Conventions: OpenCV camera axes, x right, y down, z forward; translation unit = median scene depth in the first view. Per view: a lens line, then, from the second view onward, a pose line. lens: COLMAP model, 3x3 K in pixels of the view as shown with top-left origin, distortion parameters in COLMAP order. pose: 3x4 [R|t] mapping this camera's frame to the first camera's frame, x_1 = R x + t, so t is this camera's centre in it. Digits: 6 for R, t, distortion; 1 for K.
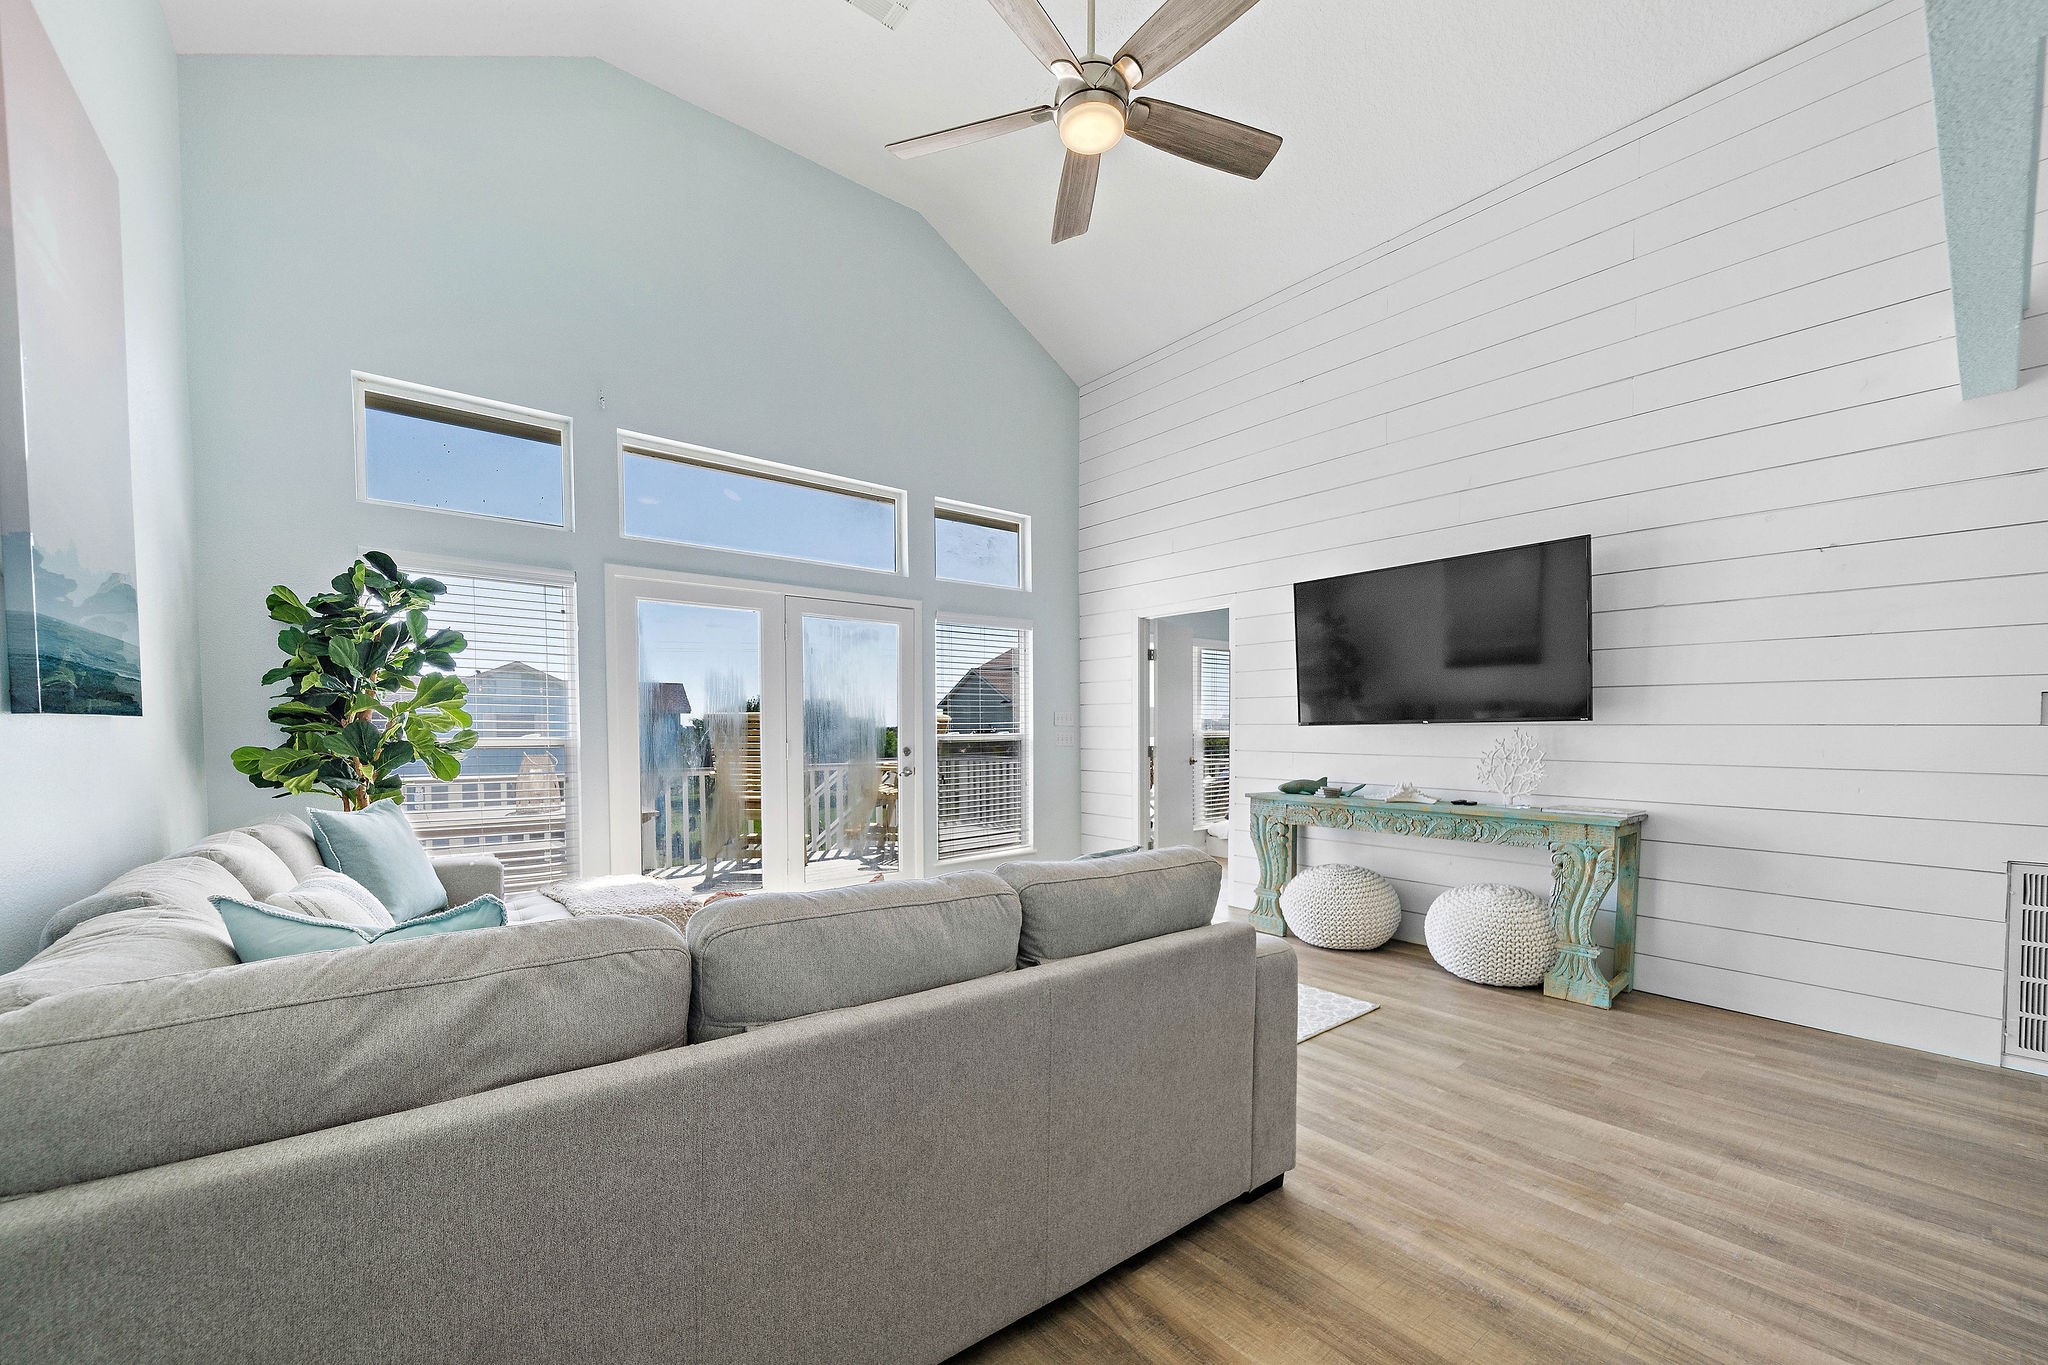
lens RADIAL K [[793.6, 0, 1022.6], [0, 793.6, 755.3], [0, 0, 1]] dist [-0.002035, -0.000103]
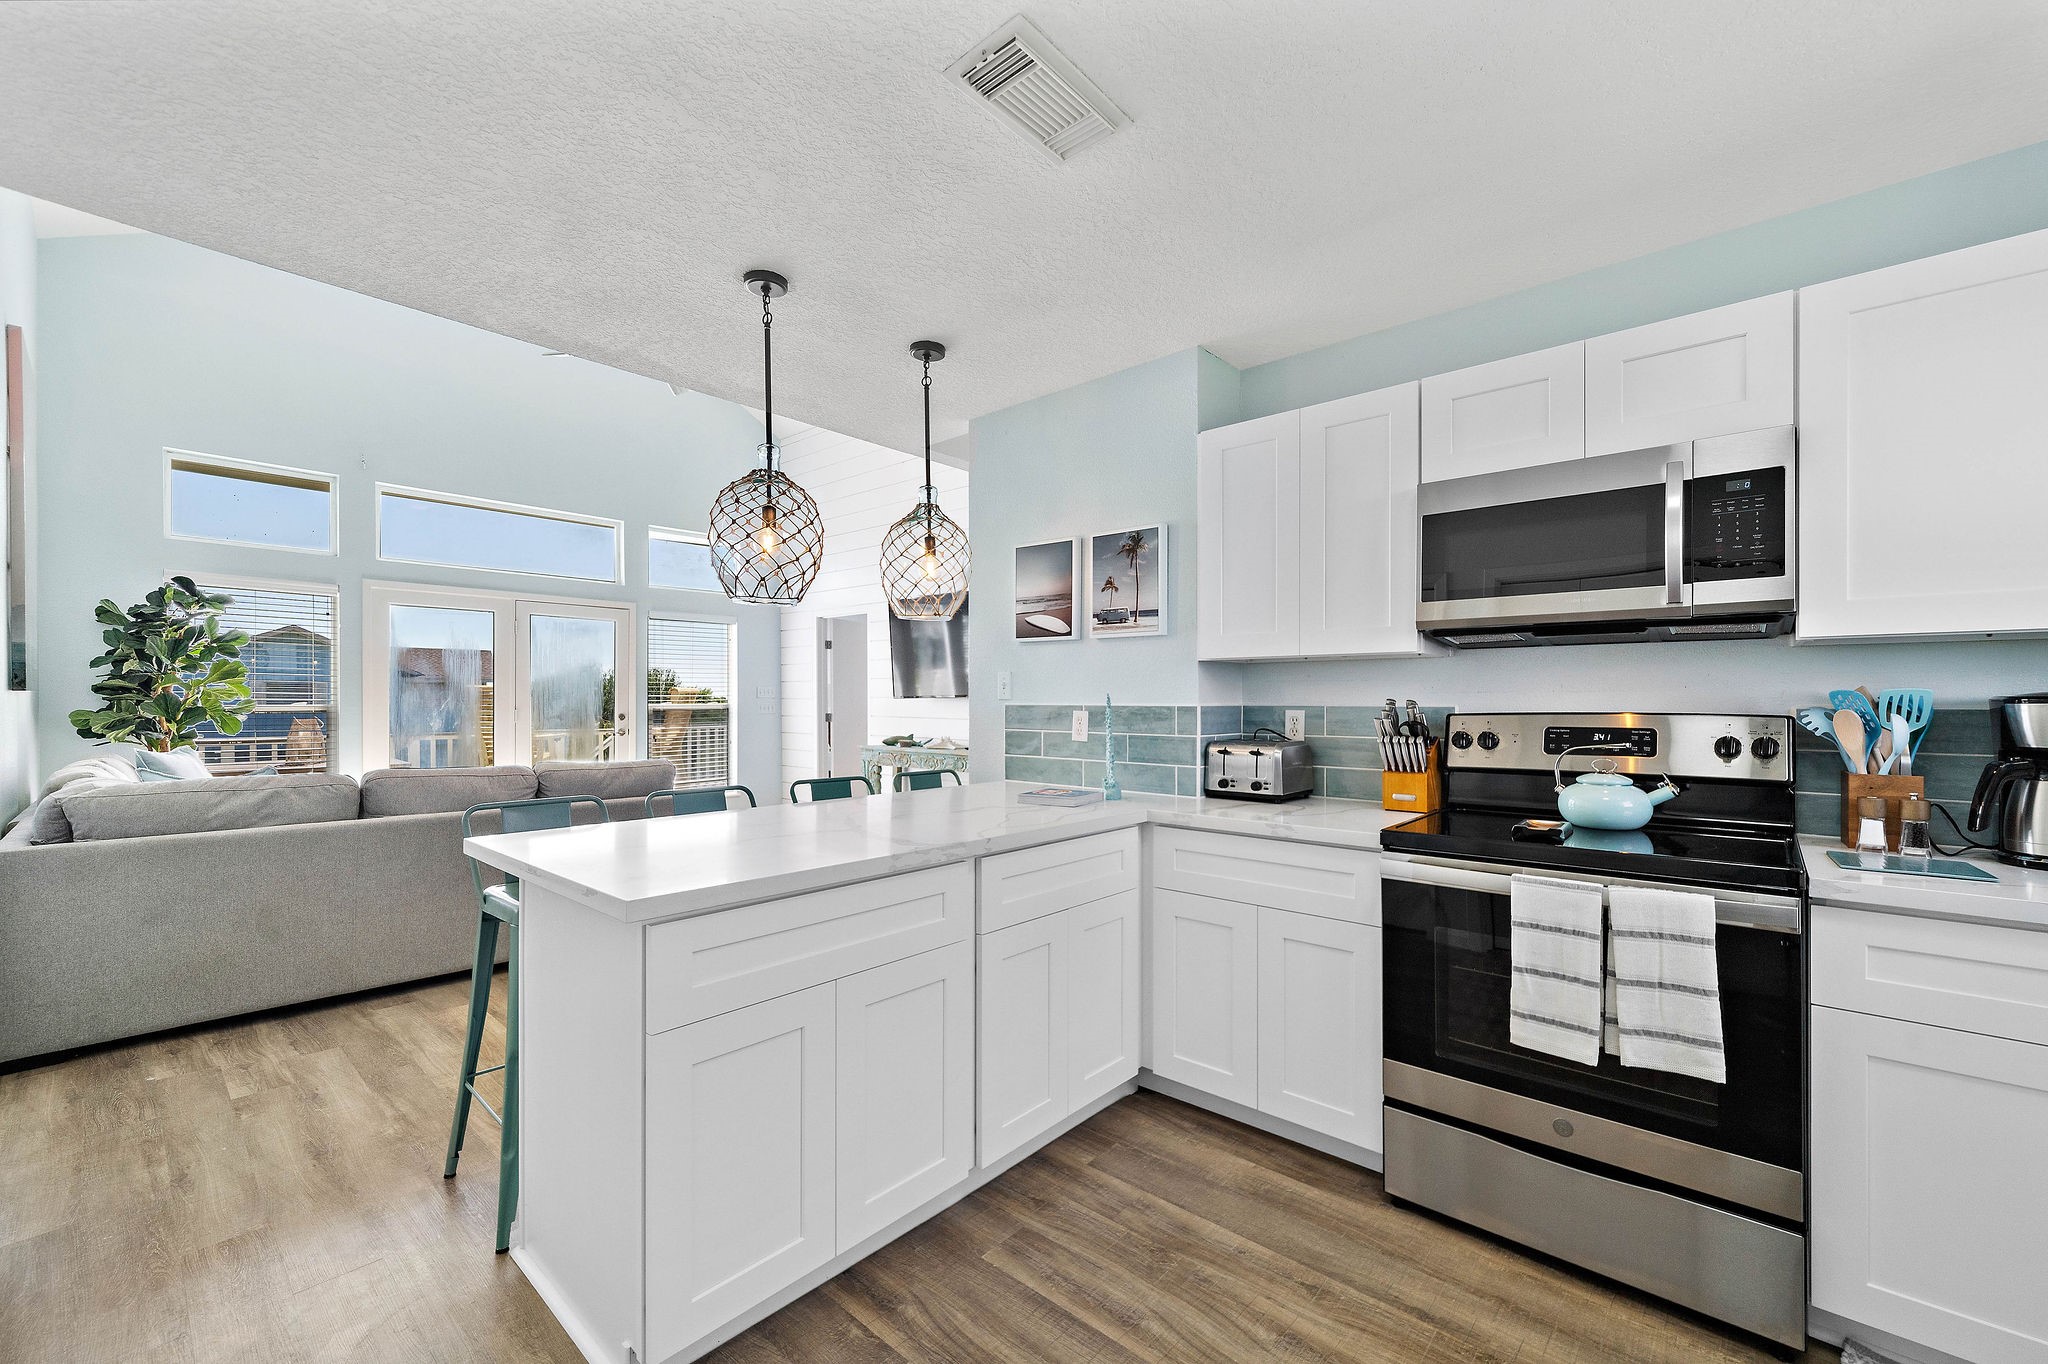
lens RADIAL K [[821.2, 0, 1023.2], [0, 821.2, 699.9], [0, 0, 1]] dist [-0.002016, 0.000112]
pose [[0.987077, 0.003917, 0.160198, 0.479507], [0.001564, 0.999418, -0.034074, 0.023484], [-0.160238, 0.033884, 0.986497, -0.738936]]
